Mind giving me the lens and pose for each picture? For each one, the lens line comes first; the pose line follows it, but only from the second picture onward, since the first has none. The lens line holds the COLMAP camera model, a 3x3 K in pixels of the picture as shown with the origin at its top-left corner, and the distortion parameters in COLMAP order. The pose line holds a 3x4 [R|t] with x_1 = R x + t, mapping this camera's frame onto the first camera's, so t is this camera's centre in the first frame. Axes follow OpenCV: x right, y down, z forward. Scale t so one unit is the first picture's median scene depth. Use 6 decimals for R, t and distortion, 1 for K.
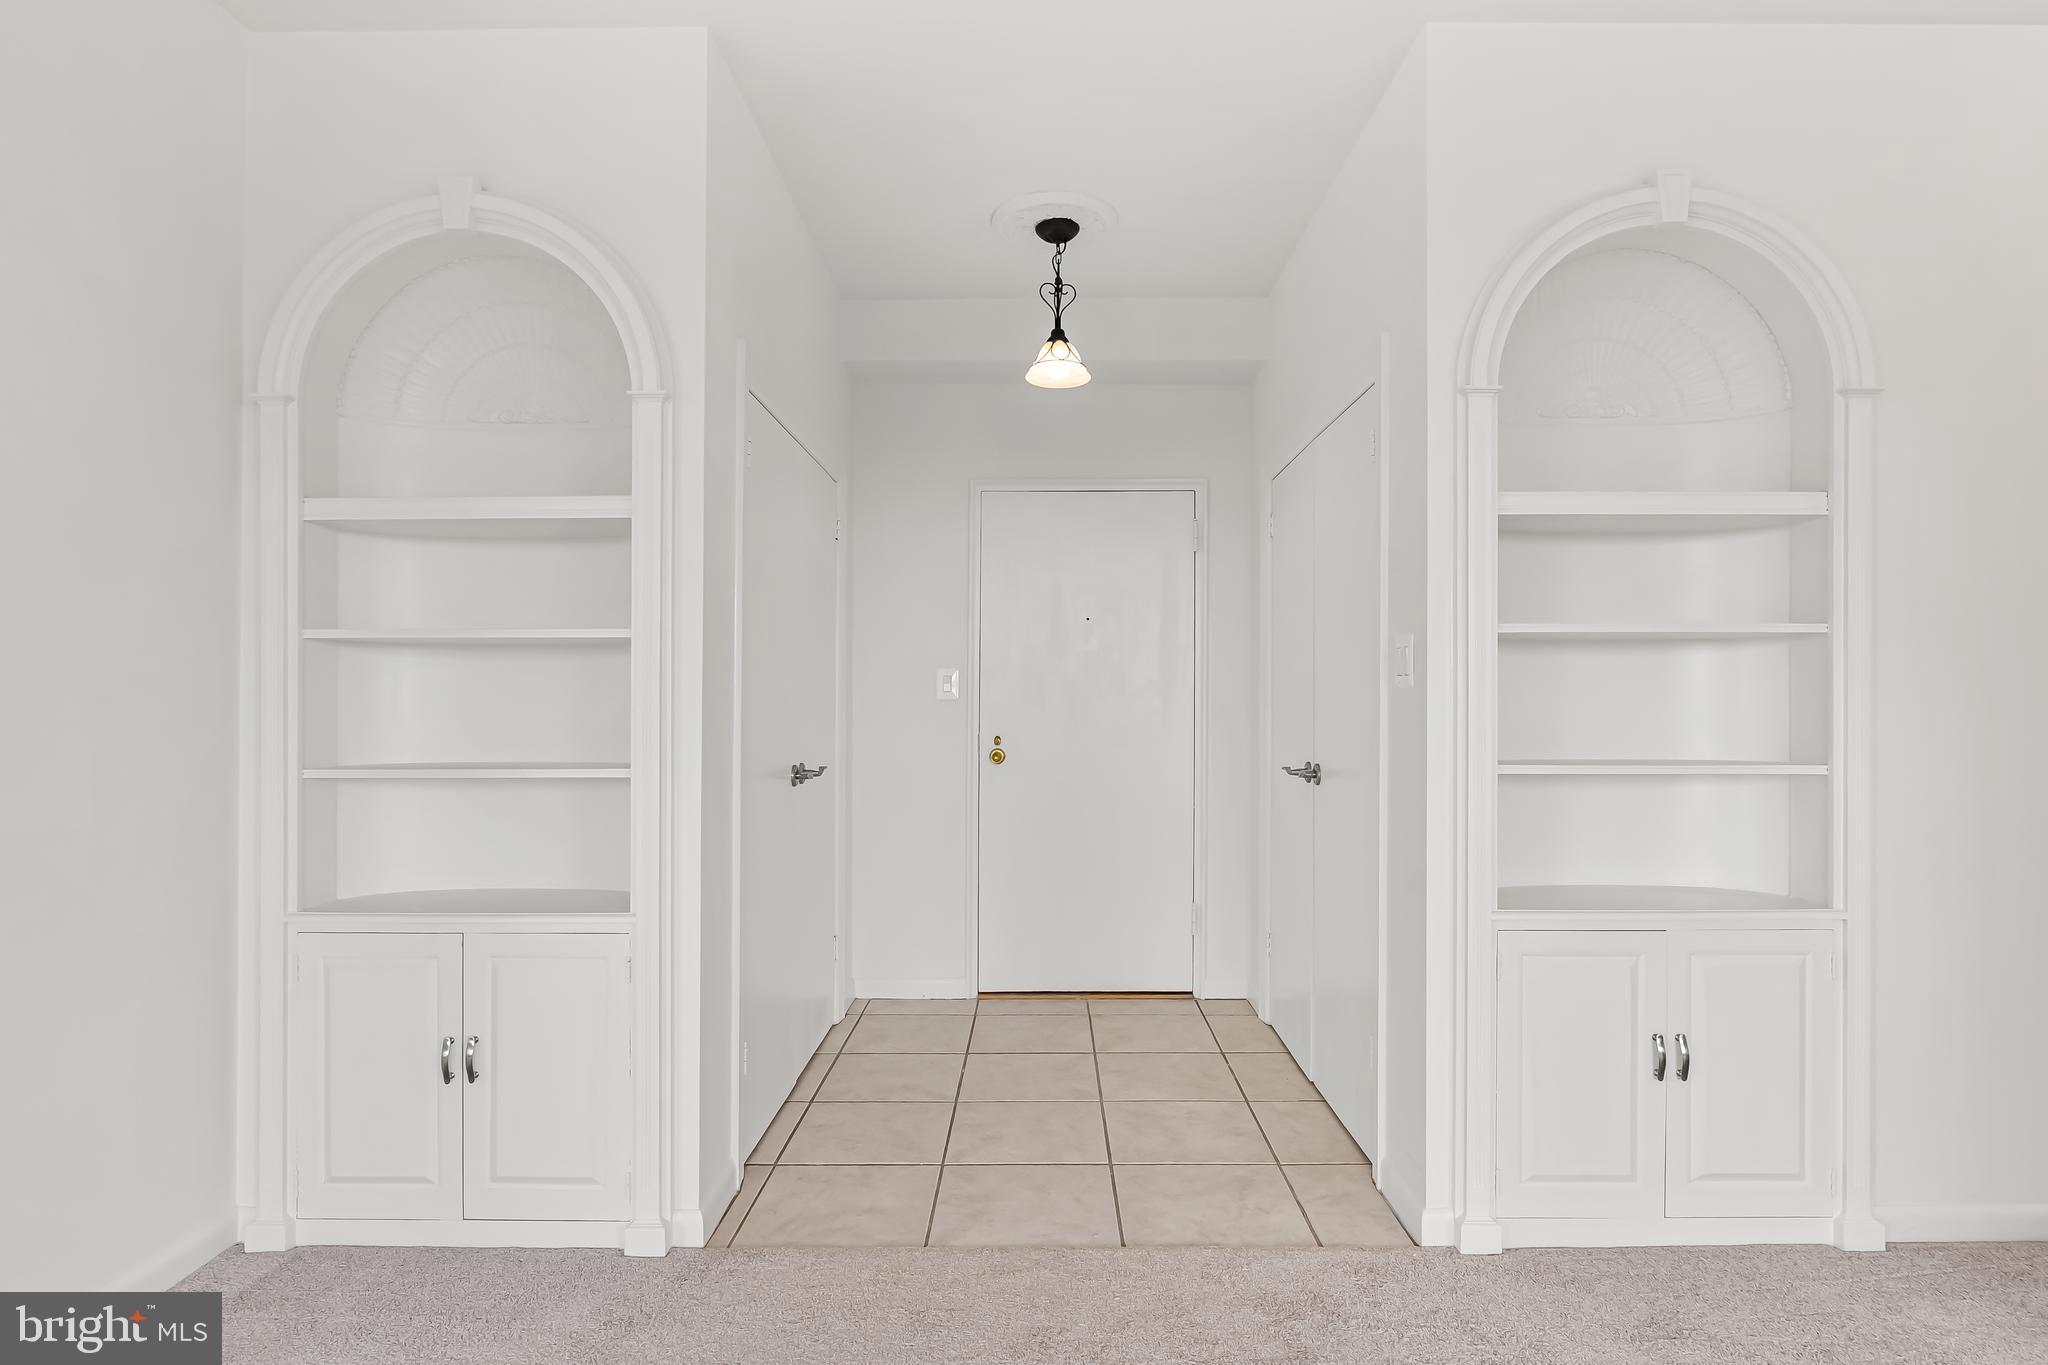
lens RADIAL K [[1050.7, 0, 1036.5], [0, 1050.7, 687.5], [0, 0, 1]] dist [-0.005714, -0.002105]
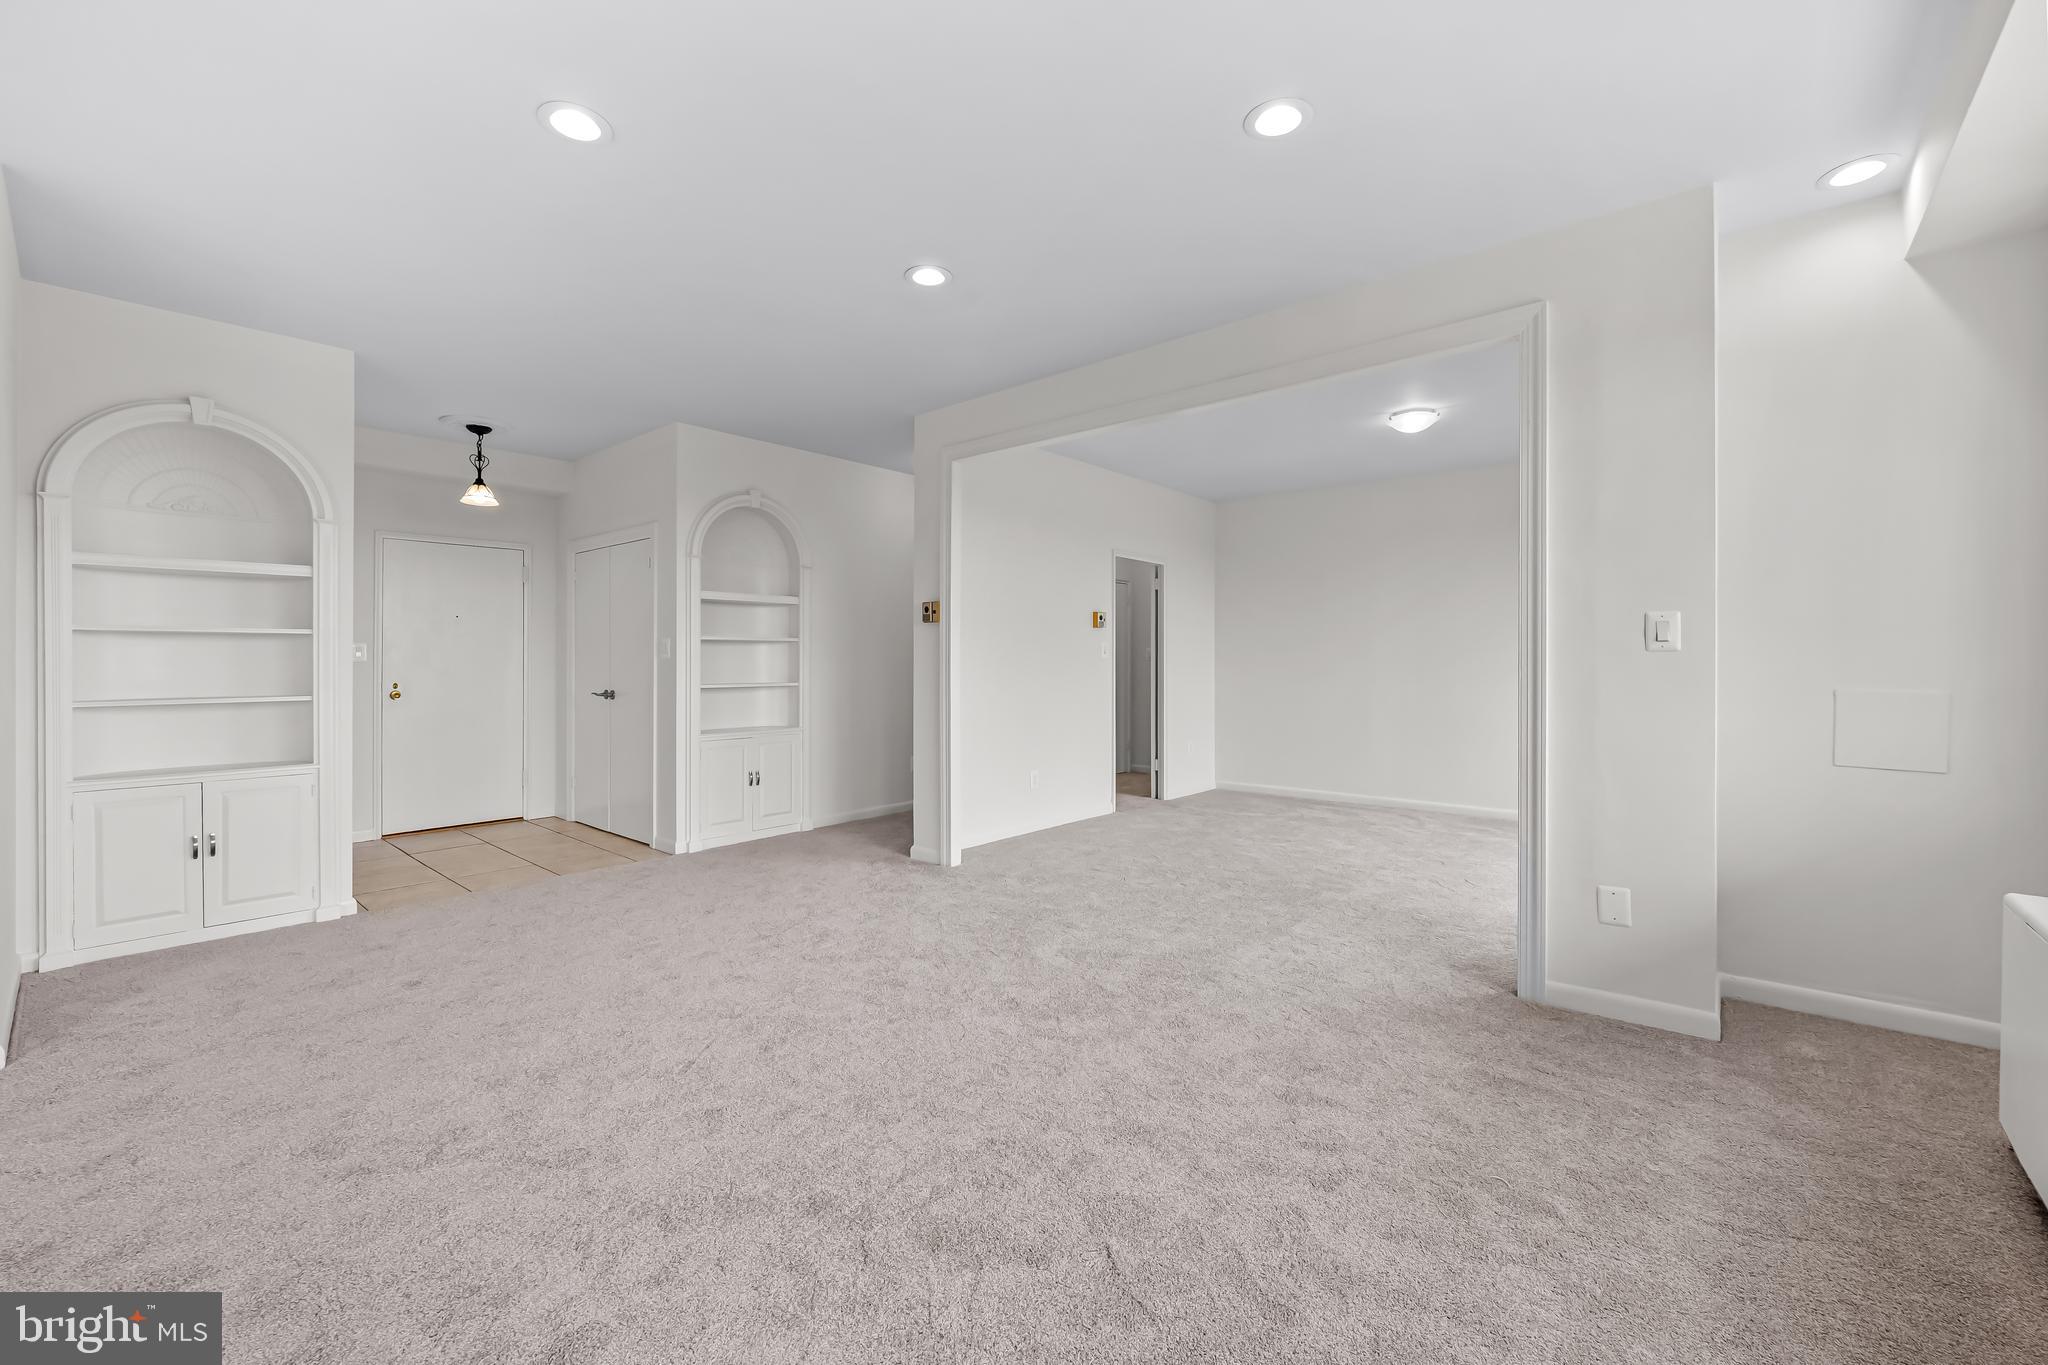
lens RADIAL K [[827.7, 0, 1037.2], [0, 827.7, 671.6], [0, 0, 1]] dist [-0.008410, 0.000341]
pose [[0.633685, -0.010030, 0.773526, -0.735707], [-0.007867, 0.999781, 0.019409, -0.013895], [-0.773551, -0.018385, 0.633467, -1.164419]]
